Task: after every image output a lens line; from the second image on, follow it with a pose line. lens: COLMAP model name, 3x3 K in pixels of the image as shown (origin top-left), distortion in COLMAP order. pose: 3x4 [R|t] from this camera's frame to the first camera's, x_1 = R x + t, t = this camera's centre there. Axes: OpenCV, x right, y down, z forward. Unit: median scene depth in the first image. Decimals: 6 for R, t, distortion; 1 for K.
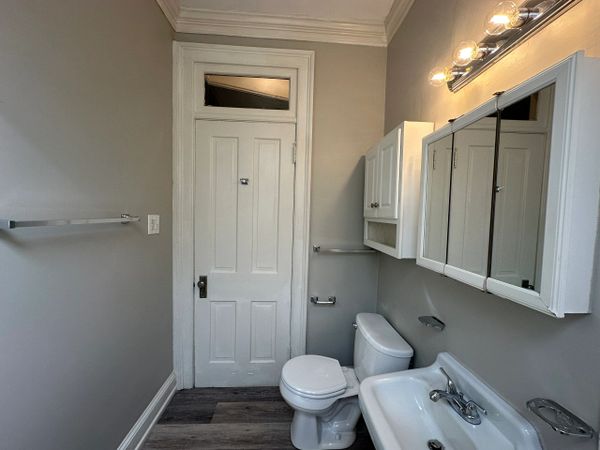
lens RADIAL K [[239.1, 0, 300.2], [0, 239.1, 225.7], [0, 0, 1]] dist [0.001888, -0.000220]
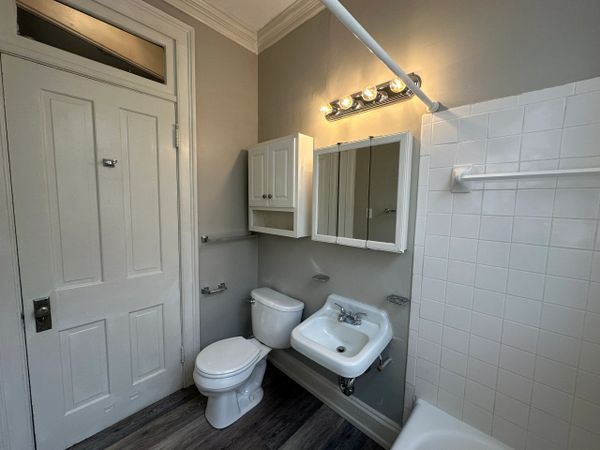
lens RADIAL K [[239.1, 0, 301.8], [0, 239.1, 224.6], [0, 0, 1]] dist [0.001888, -0.000220]
pose [[0.727015, -0.074593, 0.682558, -0.323249], [0.036076, 0.996858, 0.070516, -0.019957], [-0.685674, -0.026642, 0.727421, 0.013857]]
